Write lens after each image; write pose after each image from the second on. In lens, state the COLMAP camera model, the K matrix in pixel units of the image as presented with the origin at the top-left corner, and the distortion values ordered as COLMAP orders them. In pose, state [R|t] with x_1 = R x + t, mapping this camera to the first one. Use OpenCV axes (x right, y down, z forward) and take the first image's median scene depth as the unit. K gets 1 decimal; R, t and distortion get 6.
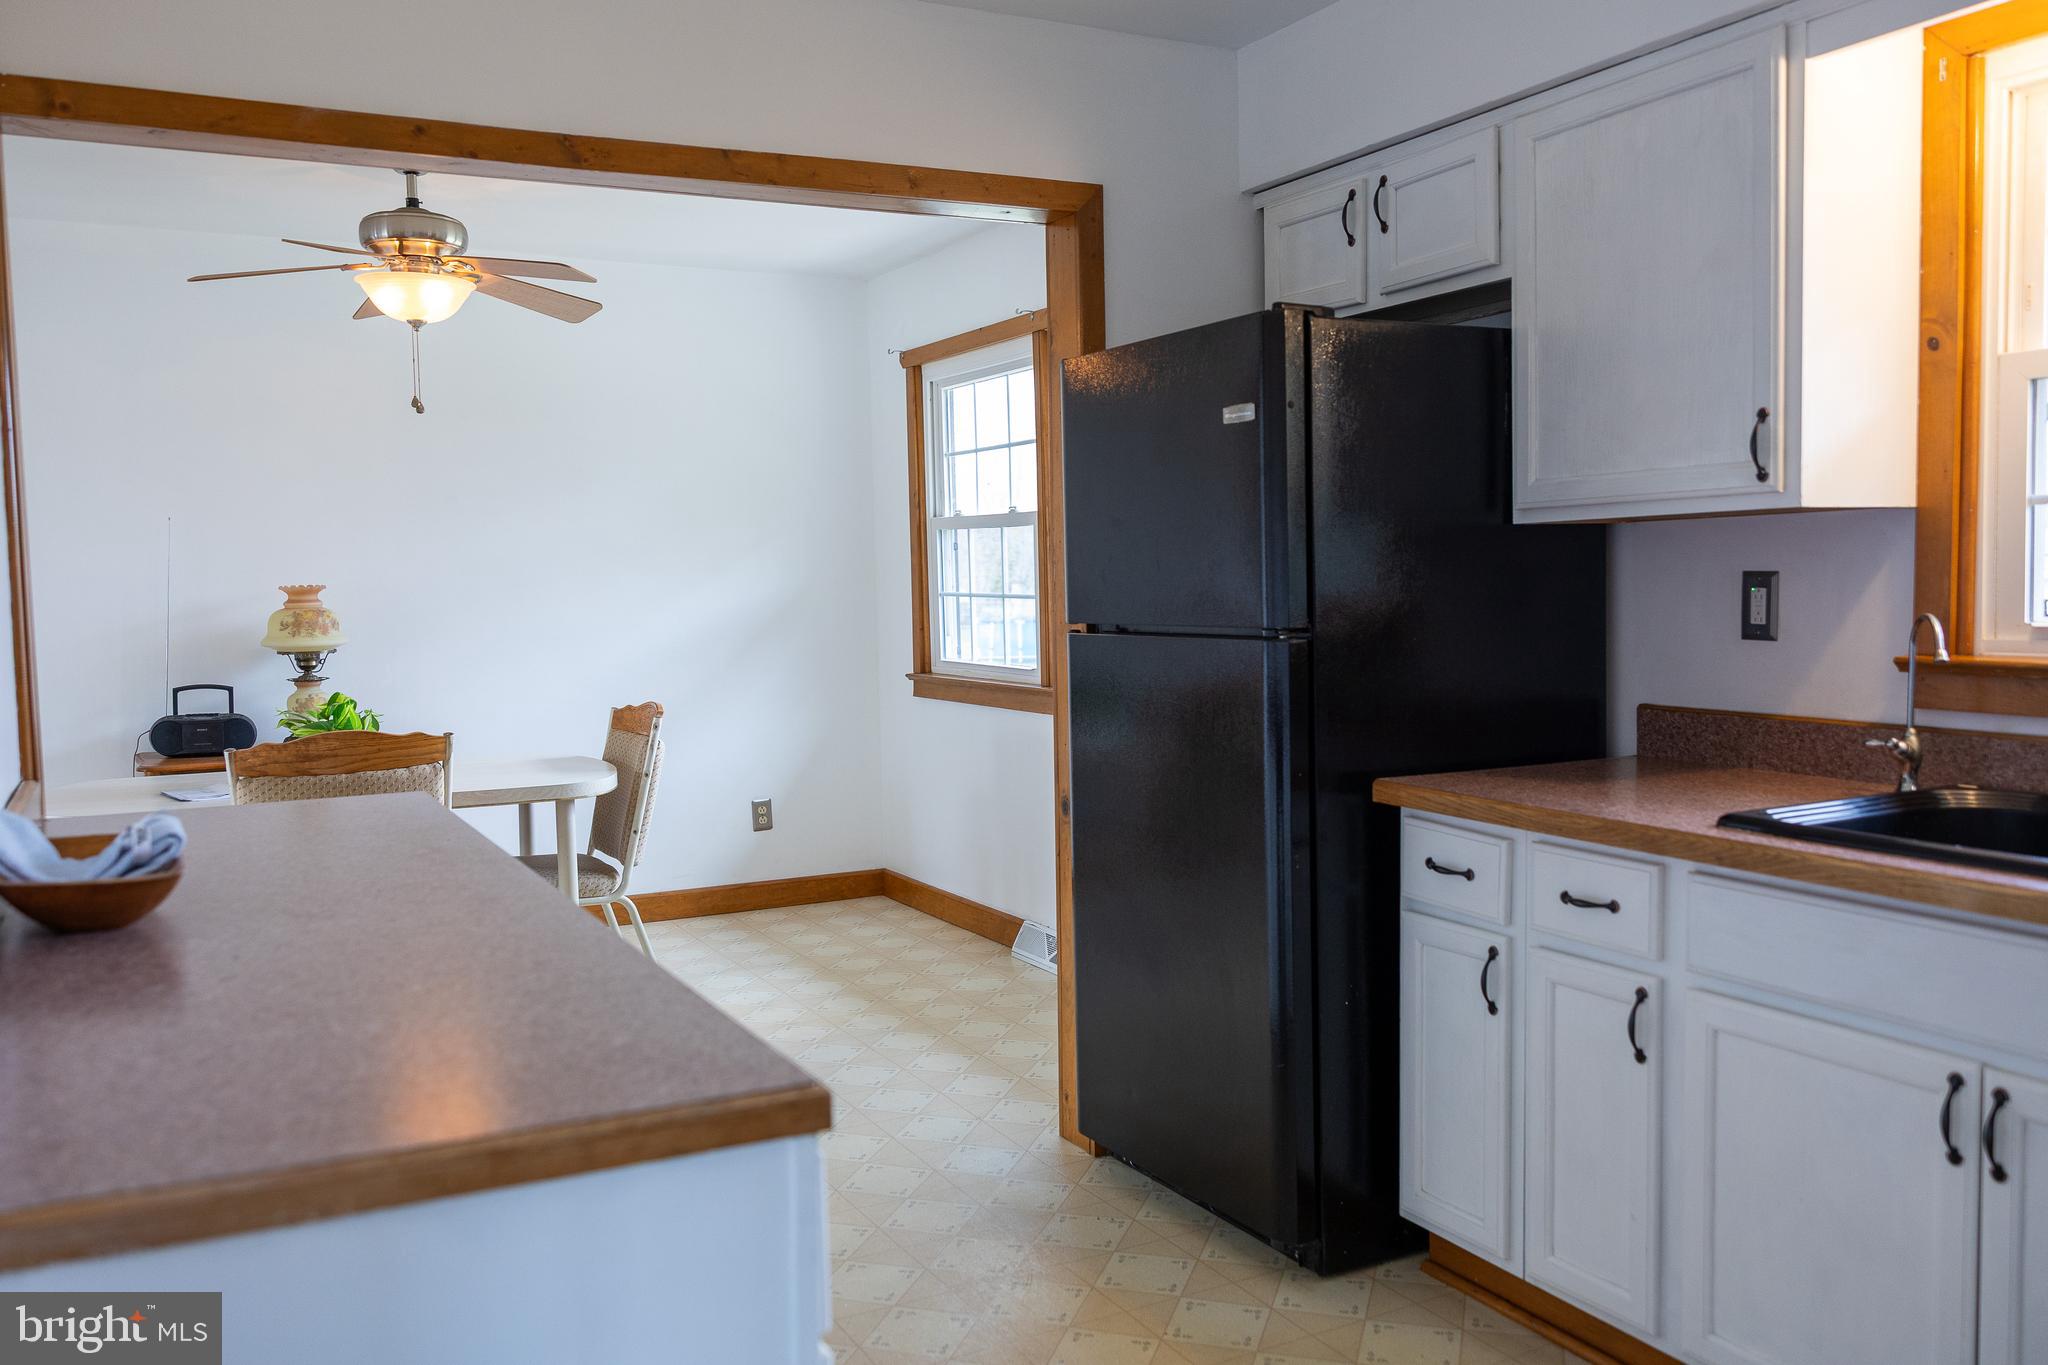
lens RADIAL K [[1646.3, 0, 1015.5], [0, 1646.3, 680.3], [0, 0, 1]] dist [0.009757, -0.001210]
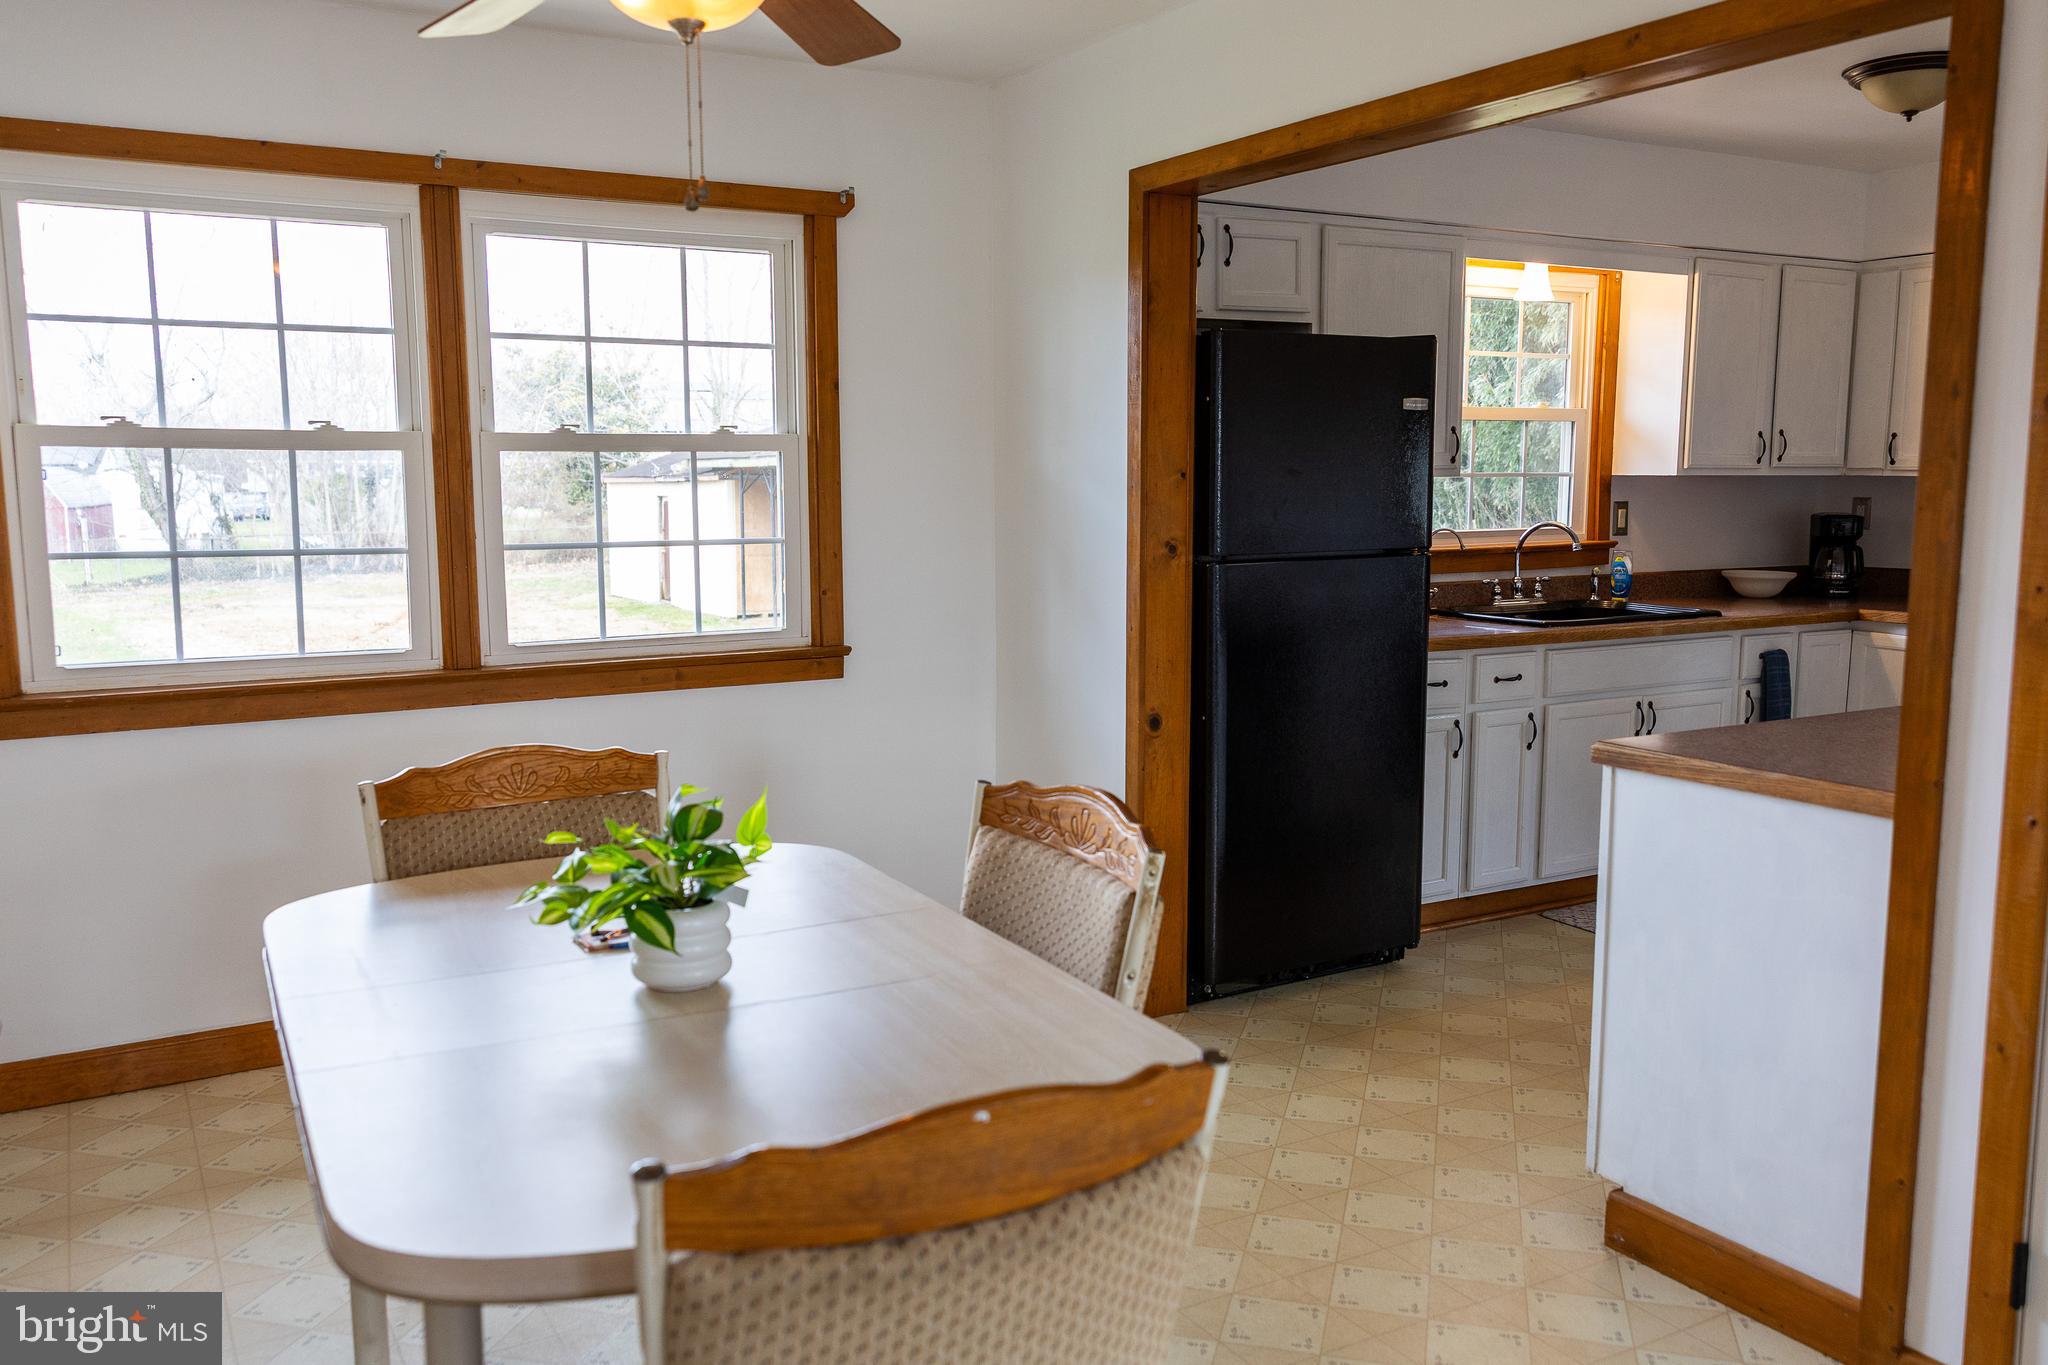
lens RADIAL K [[1646.3, 0, 1015.5], [0, 1646.3, 680.3], [0, 0, 1]] dist [0.009757, -0.001210]
pose [[-0.045543, -0.112370, 0.992622, -0.810631], [0.067542, 0.991033, 0.115289, -0.066417], [-0.996676, 0.072294, -0.037545, 0.856504]]
